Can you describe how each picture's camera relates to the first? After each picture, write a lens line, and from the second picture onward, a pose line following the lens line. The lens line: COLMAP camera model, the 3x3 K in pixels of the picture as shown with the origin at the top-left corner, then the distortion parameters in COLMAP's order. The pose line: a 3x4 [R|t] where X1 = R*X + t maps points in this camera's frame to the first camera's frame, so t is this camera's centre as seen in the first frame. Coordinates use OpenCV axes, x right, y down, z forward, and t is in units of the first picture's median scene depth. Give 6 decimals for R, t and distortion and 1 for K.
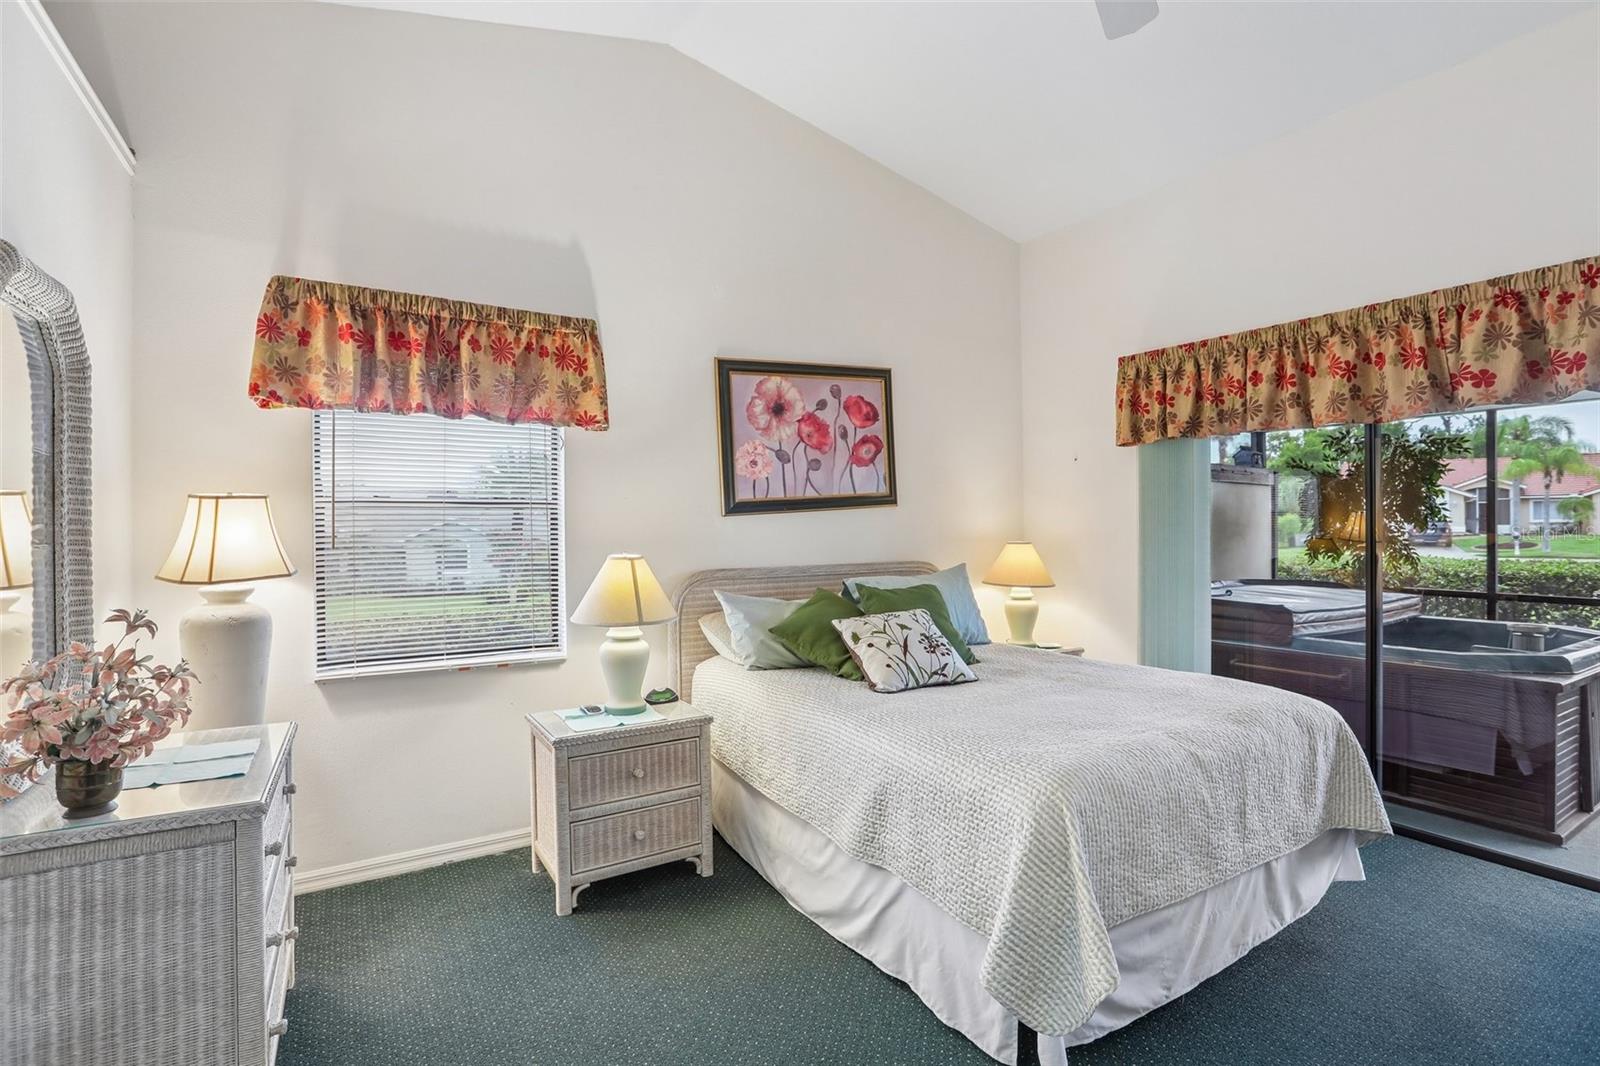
lens RADIAL K [[739.0, 0, 764.3], [0, 739.0, 528.3], [0, 0, 1]] dist [-0.047985, 0.016149]
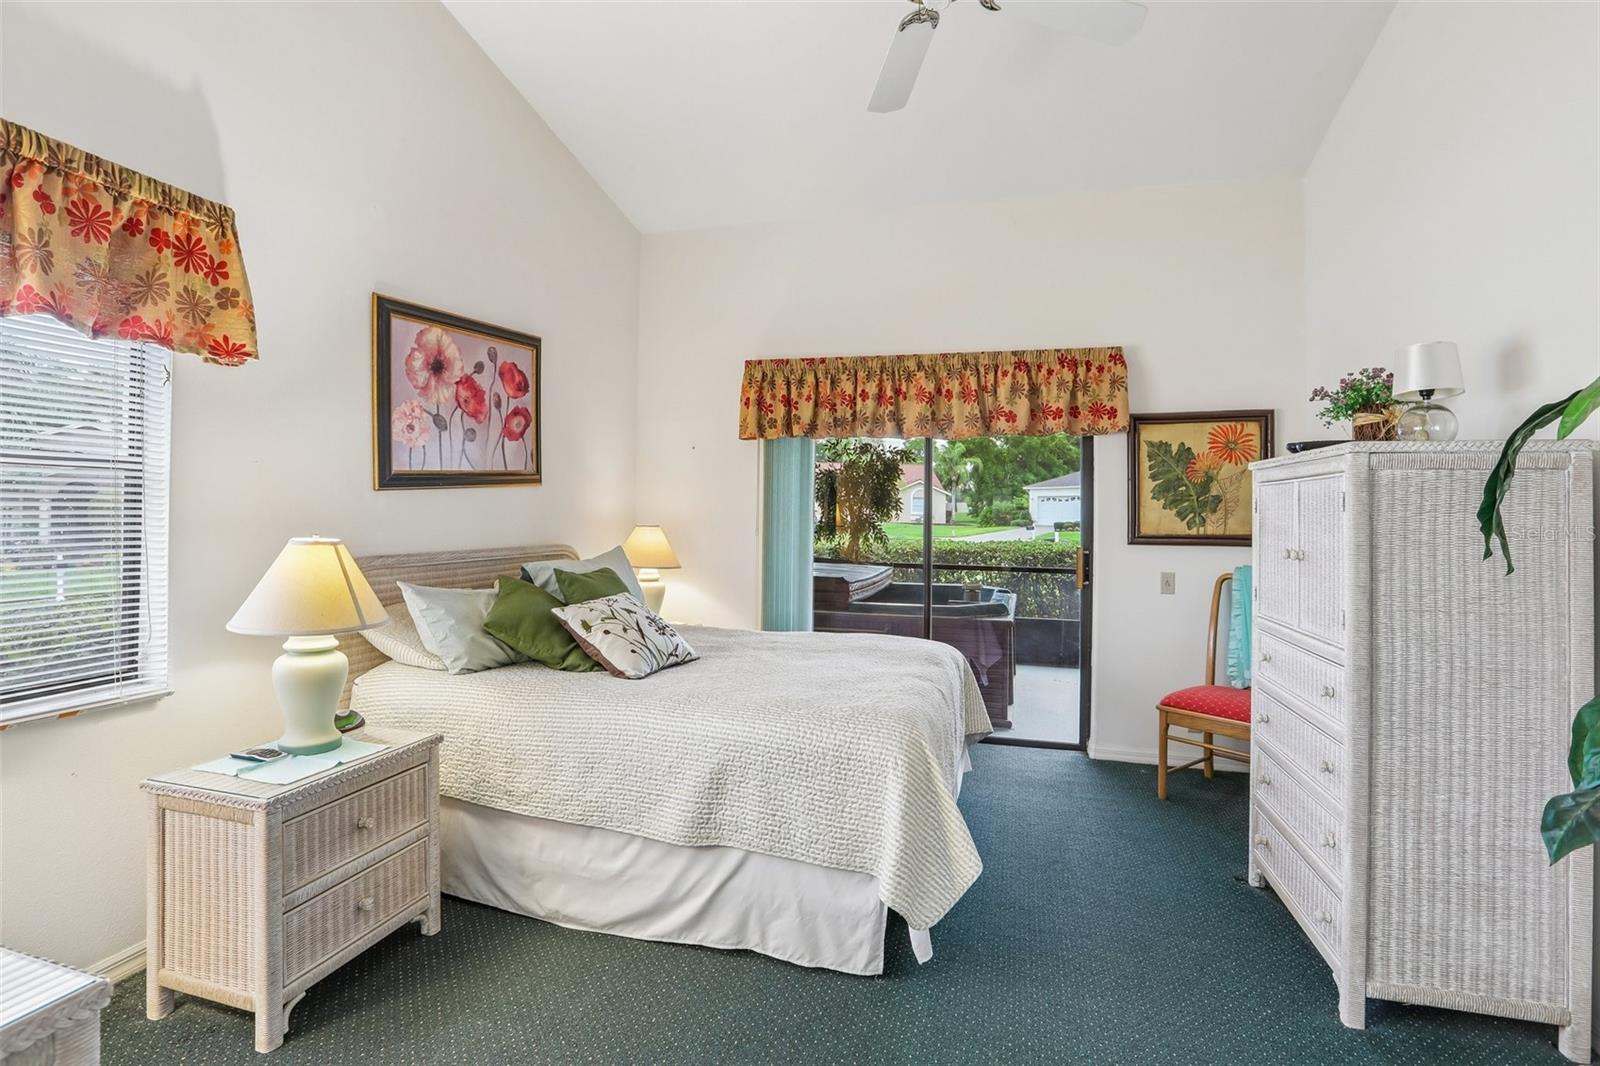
lens RADIAL K [[739.0, 0, 870.8], [0, 739.0, 497.5], [0, 0, 1]] dist [-0.047985, 0.016149]
pose [[0.736031, 0.029744, 0.676295, -0.240938], [-0.016969, 0.999531, -0.025492, 0.003040], [-0.676736, 0.007287, 0.736190, 0.069691]]
